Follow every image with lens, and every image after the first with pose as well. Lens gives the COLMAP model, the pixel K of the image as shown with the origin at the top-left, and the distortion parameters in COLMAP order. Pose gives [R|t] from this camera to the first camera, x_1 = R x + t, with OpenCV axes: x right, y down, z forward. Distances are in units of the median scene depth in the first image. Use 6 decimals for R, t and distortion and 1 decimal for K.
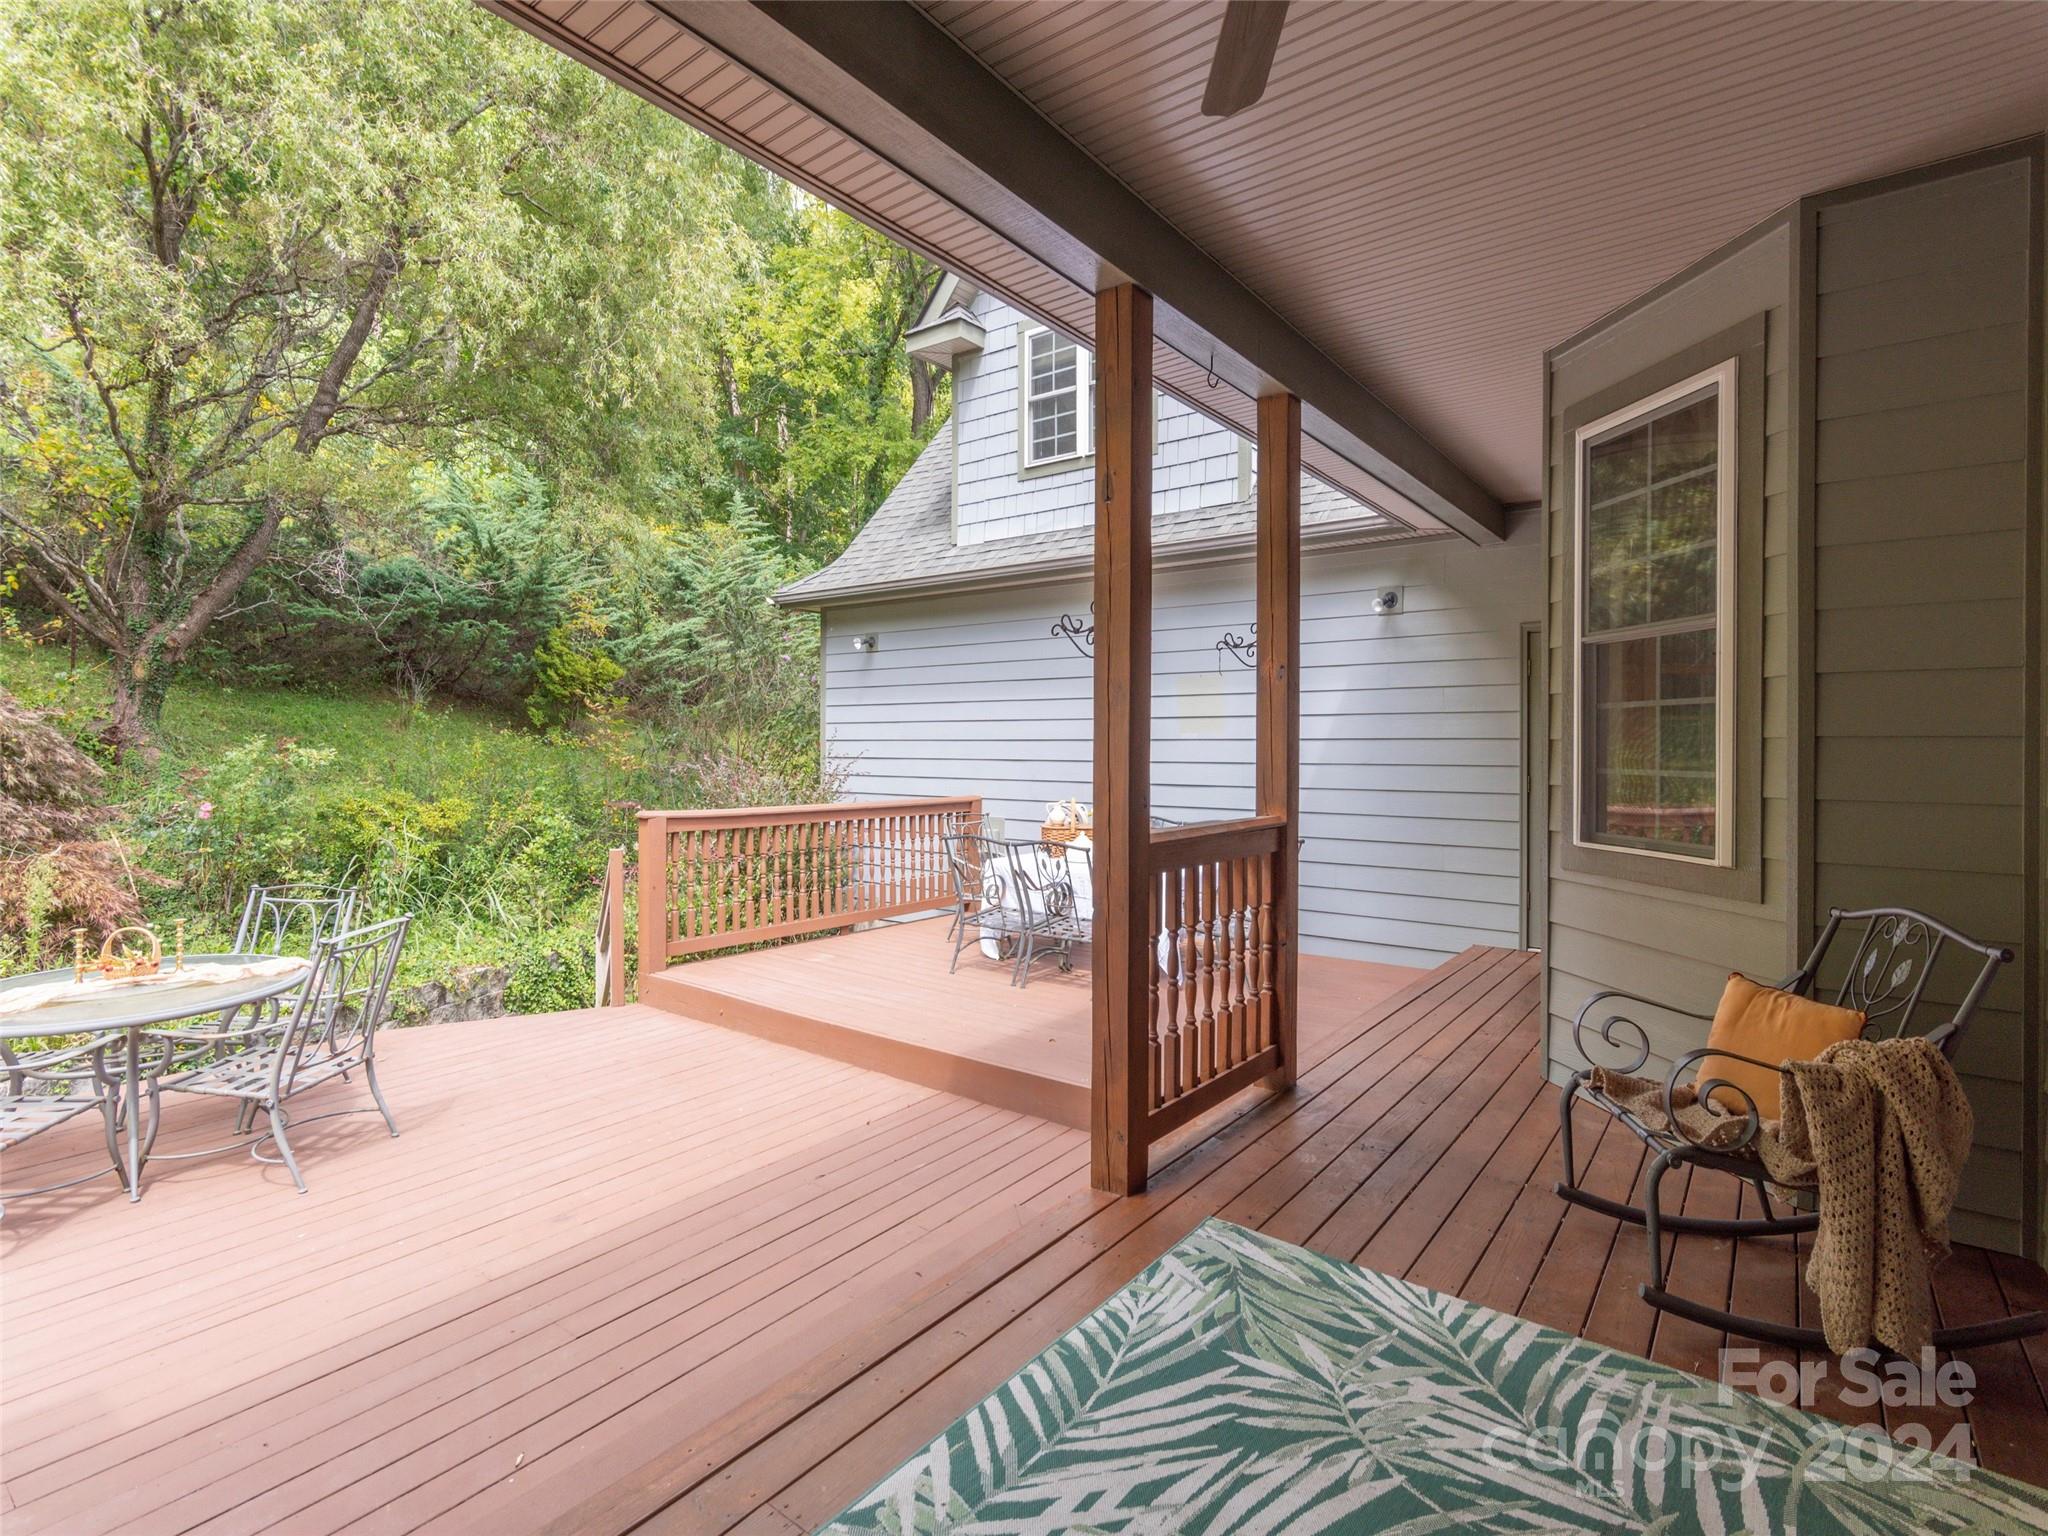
lens RADIAL K [[993.2, 0, 1019.5], [0, 993.2, 742.7], [0, 0, 1]] dist [0.001288, 0.000135]
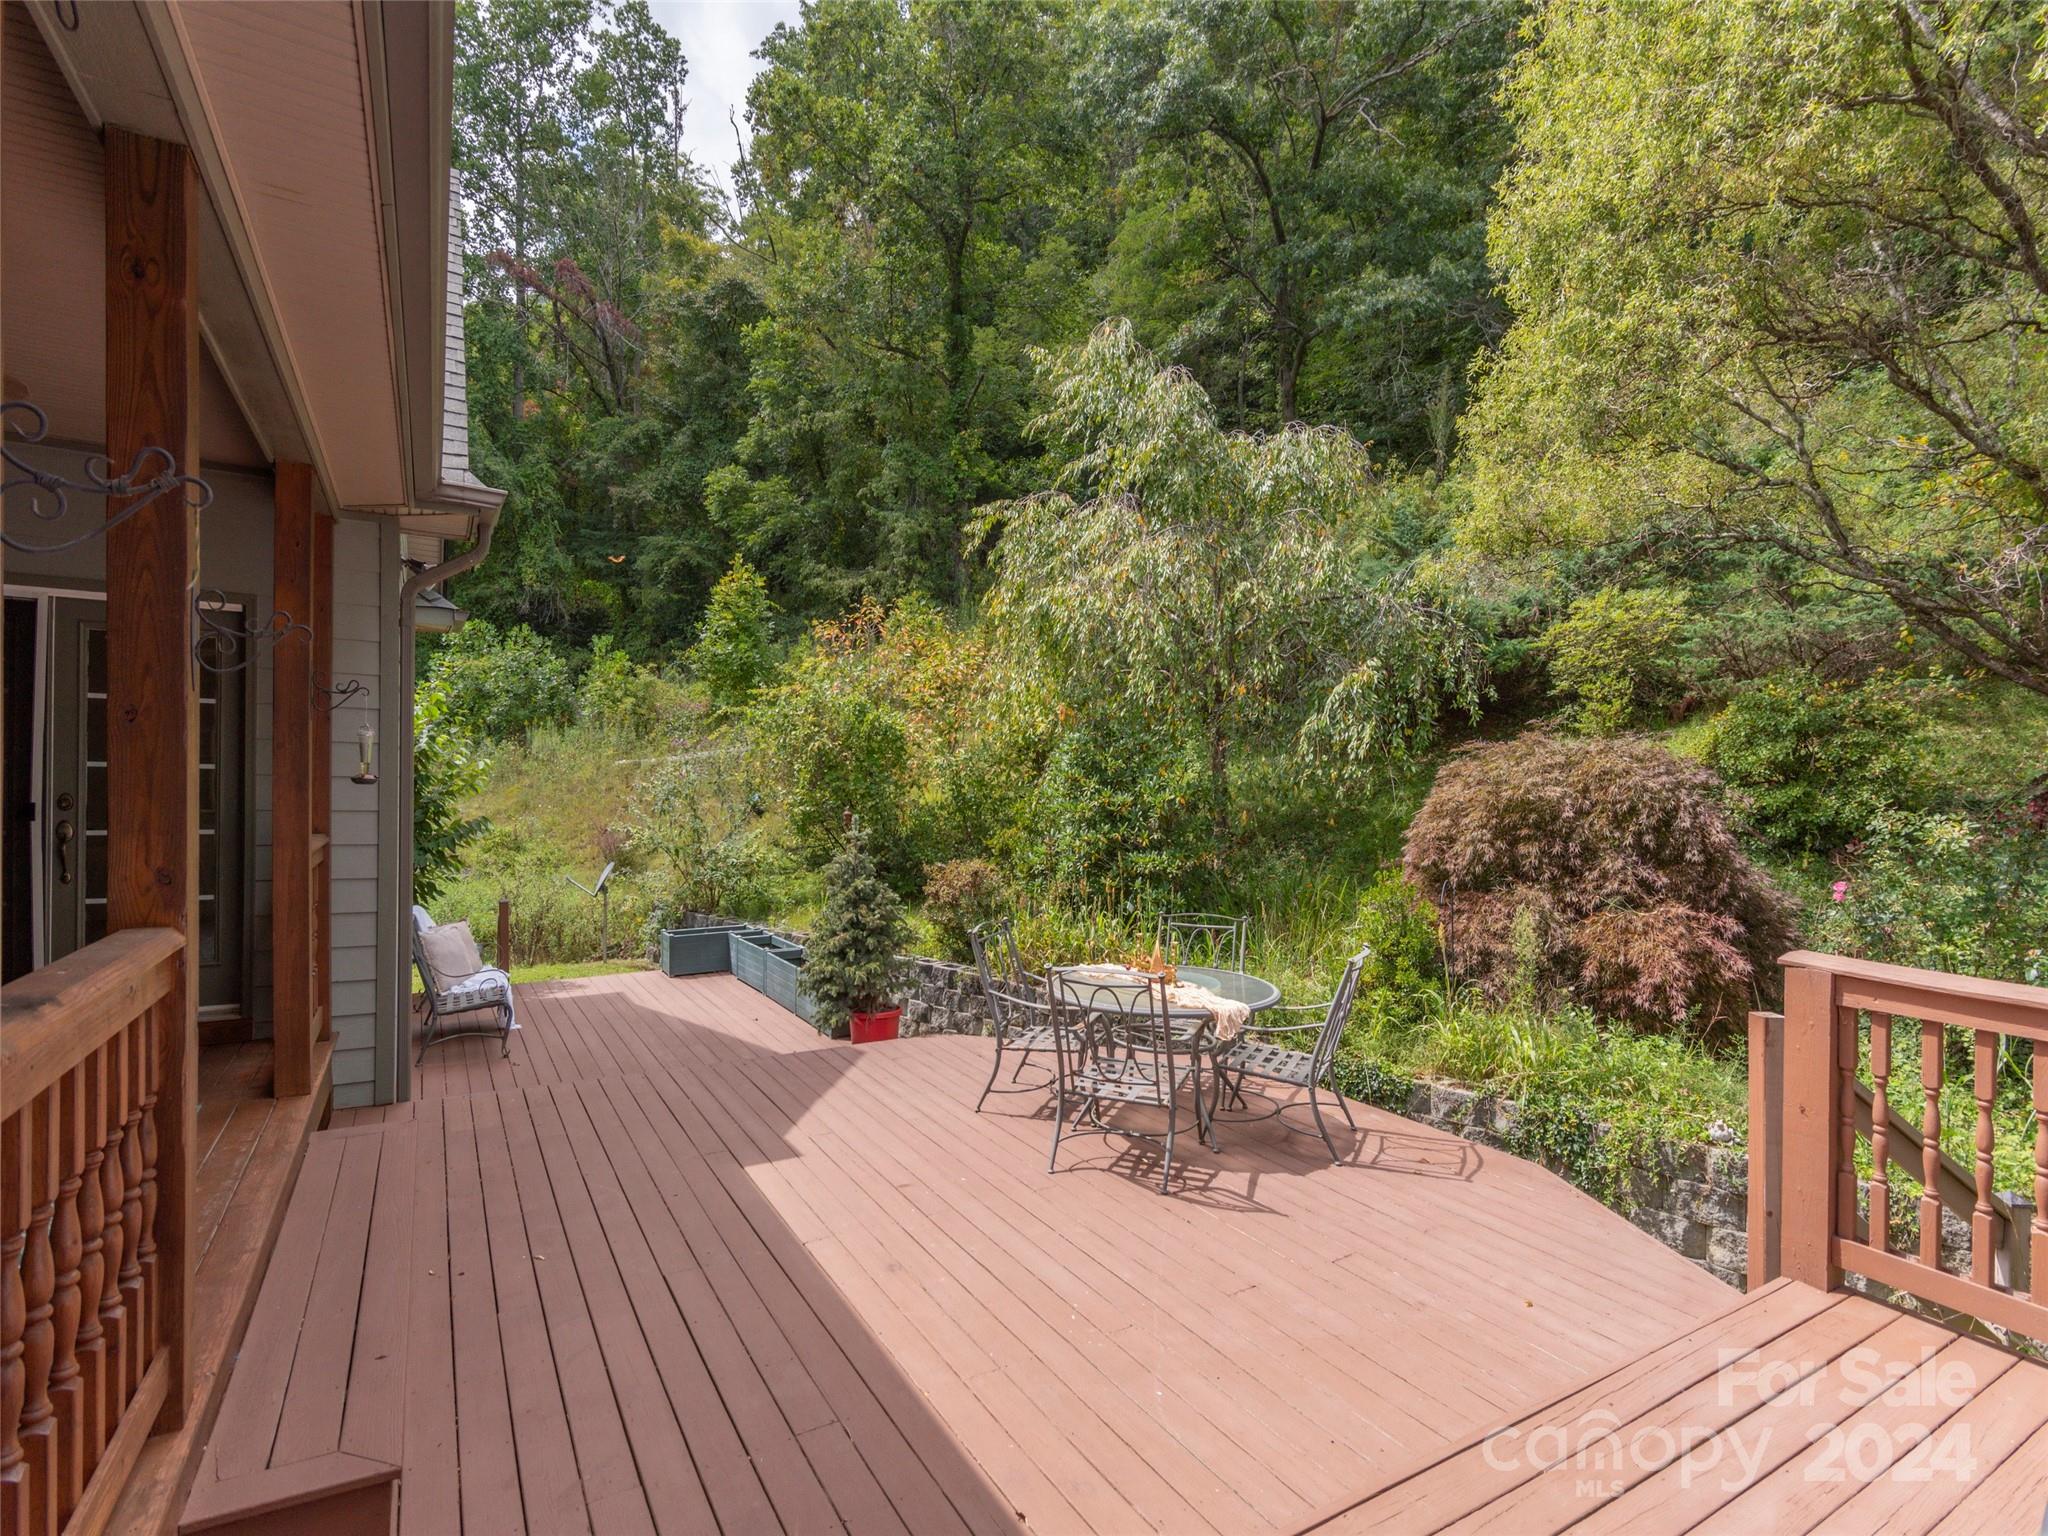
lens RADIAL K [[1011.0, 0, 1025.6], [0, 1011.0, 799.2], [0, 0, 1]] dist [0.011895, -0.000523]
pose [[-0.370837, 0.005677, -0.928681, 0.188740], [-0.018737, 0.999732, 0.013593, -0.005411], [0.928509, 0.022441, -0.370631, 0.640718]]
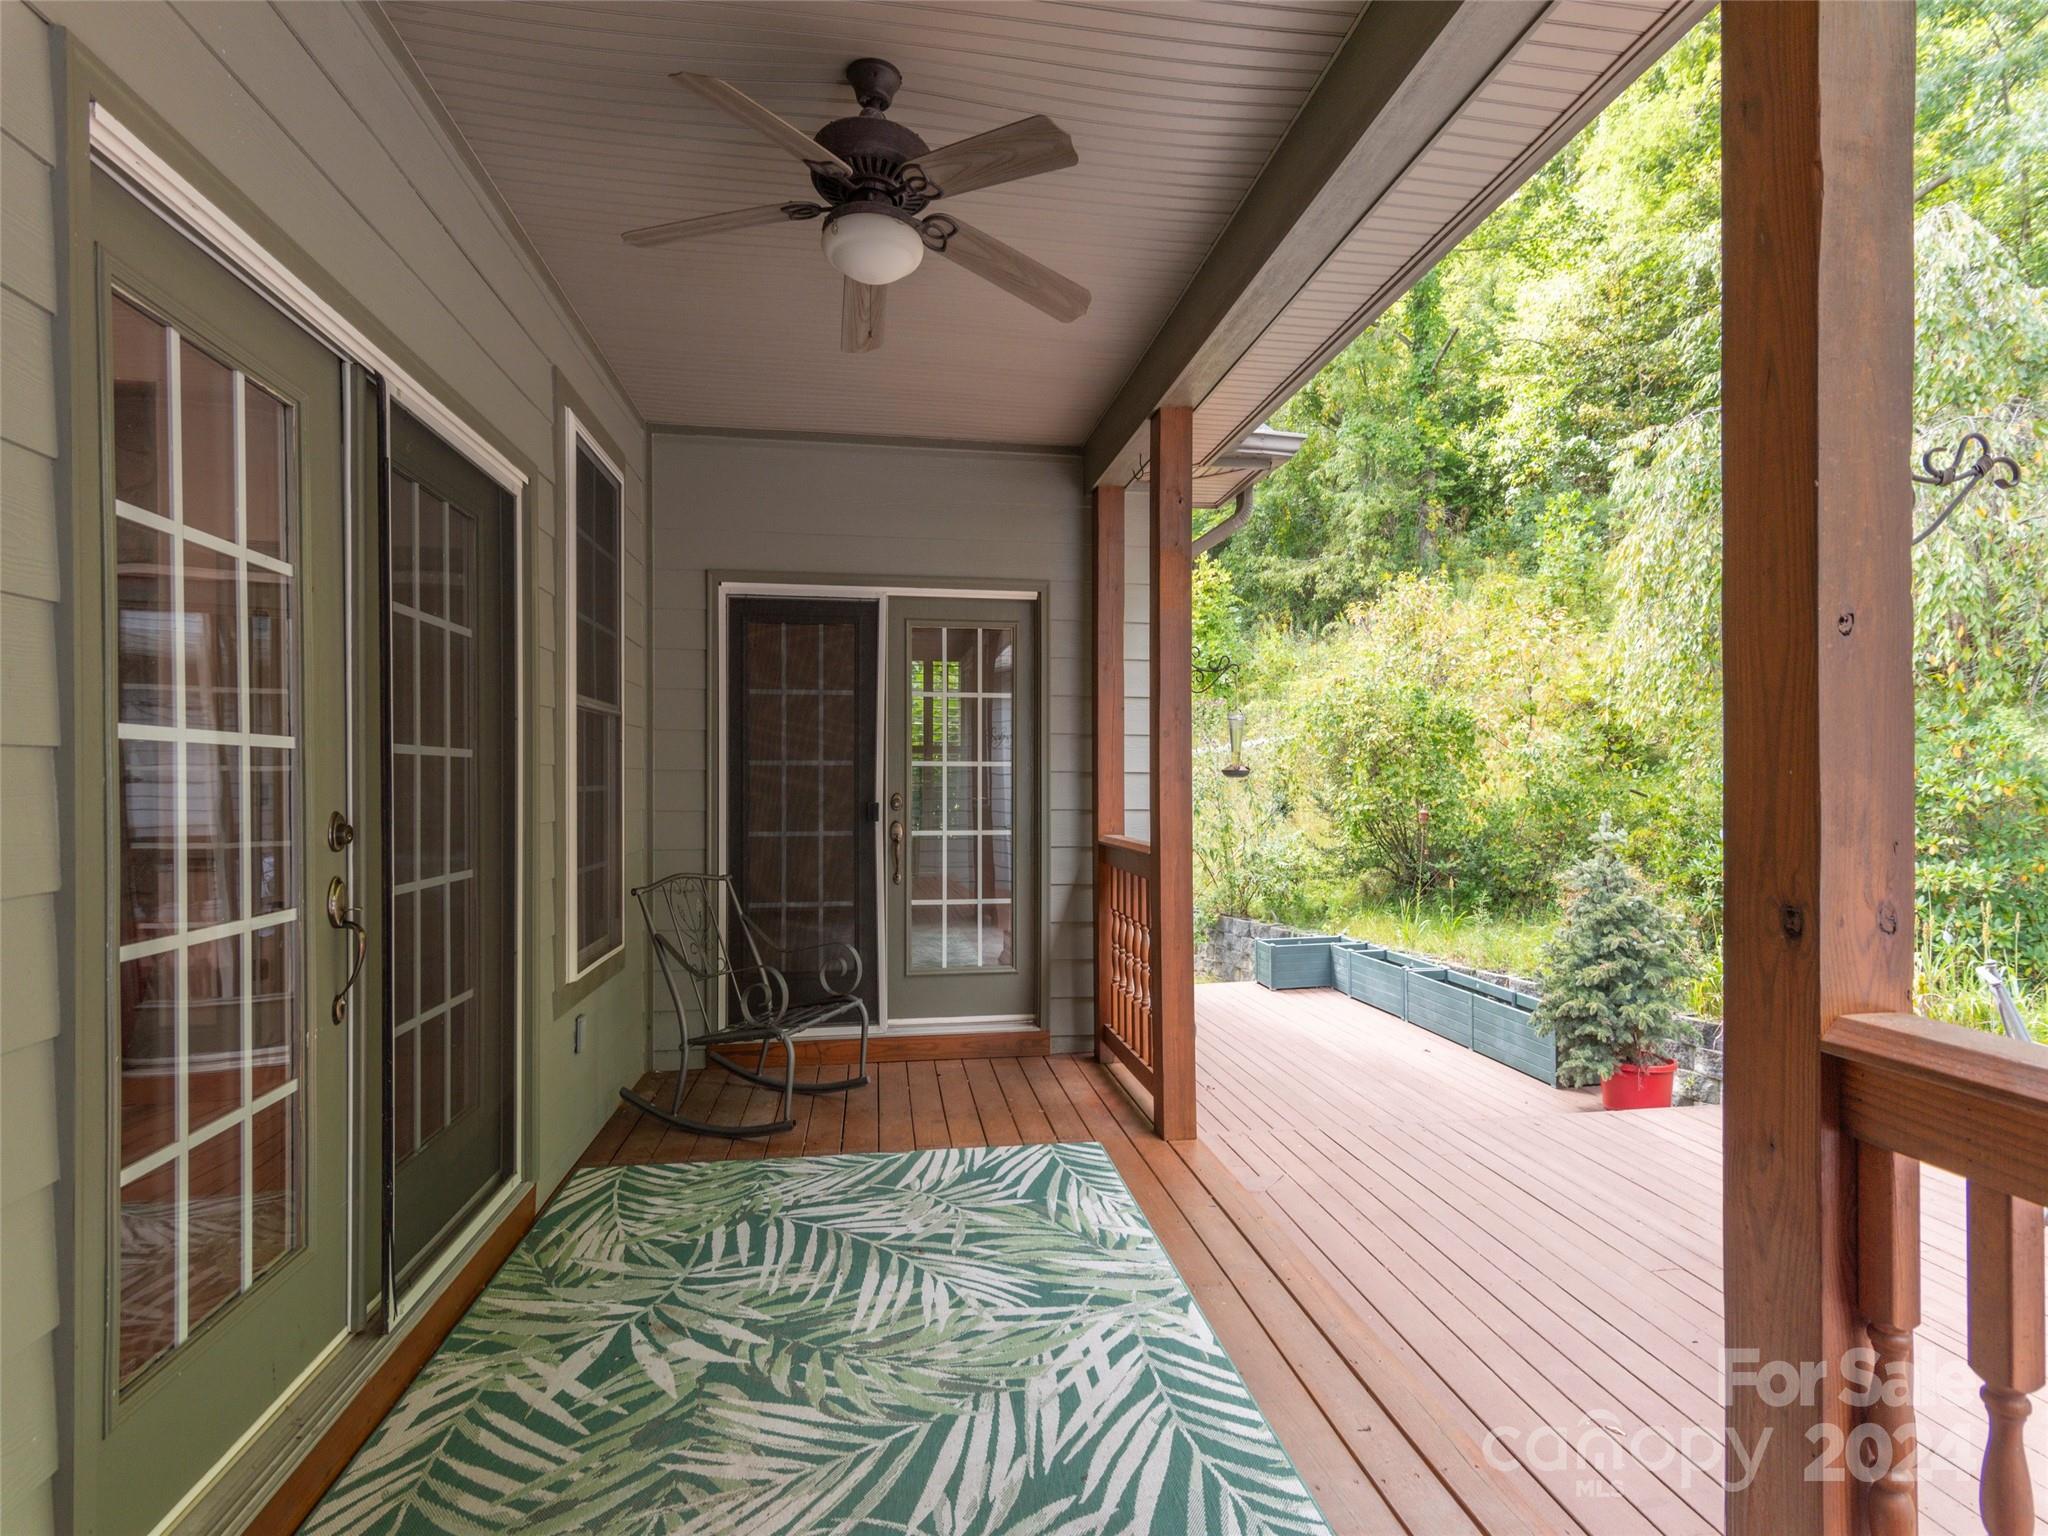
lens RADIAL K [[1008.9, 0, 1022.7], [0, 1008.9, 785.5], [0, 0, 1]] dist [0.006102, 0.000429]
pose [[-0.694539, 0.001172, -0.719454, 0.212171], [-0.002188, 0.999991, 0.003742, 0.002701], [0.719452, 0.004173, -0.694530, 0.368084]]
